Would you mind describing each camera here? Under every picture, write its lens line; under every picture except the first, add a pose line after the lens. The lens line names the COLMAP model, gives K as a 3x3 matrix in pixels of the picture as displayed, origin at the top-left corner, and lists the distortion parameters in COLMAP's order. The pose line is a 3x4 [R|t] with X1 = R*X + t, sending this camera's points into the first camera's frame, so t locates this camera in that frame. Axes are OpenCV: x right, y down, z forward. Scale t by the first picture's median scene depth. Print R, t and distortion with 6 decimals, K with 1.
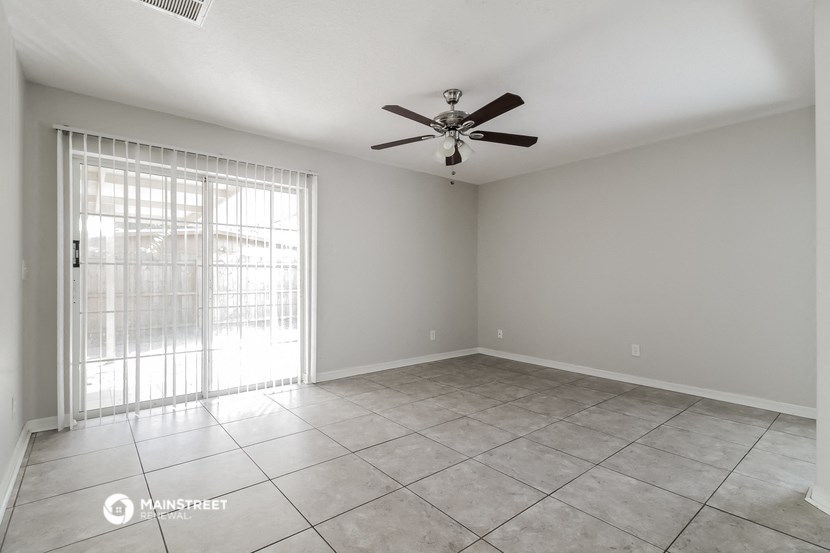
lens RADIAL K [[394.5, 0, 415.0], [0, 394.5, 276.5], [0, 0, 1]] dist [0.010370, -0.000355]
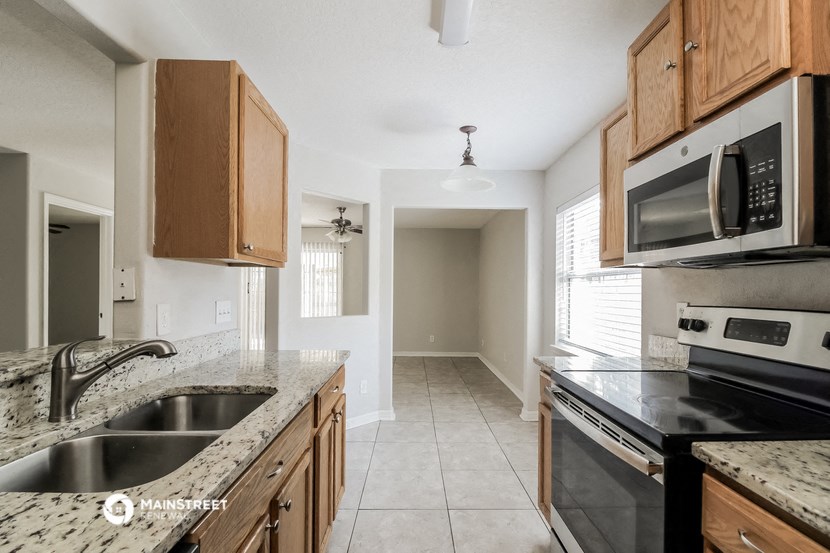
lens RADIAL K [[402.5, 0, 419.7], [0, 402.5, 275.7], [0, 0, 1]] dist [-0.000503, -0.000142]
pose [[0.781346, -0.008616, -0.624039, 1.586495], [-0.016060, 0.999296, -0.033905, -0.053134], [0.623892, 0.036513, 0.780657, -0.330004]]
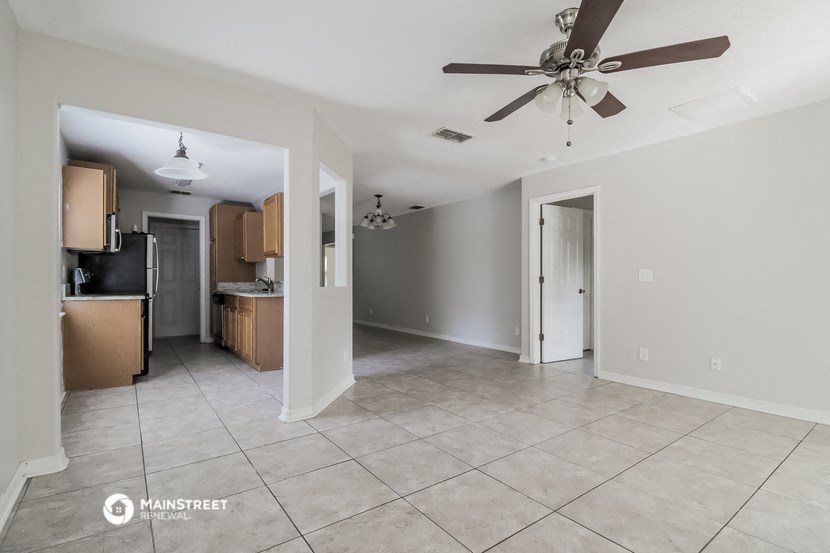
lens RADIAL K [[394.5, 0, 415.0], [0, 394.5, 276.5], [0, 0, 1]] dist [0.010370, -0.000355]
pose [[-0.997932, -0.004537, 0.064122, 0.305680], [-0.005248, 0.999927, -0.010925, 0.007650], [-0.064068, -0.011239, -0.997882, 1.638816]]
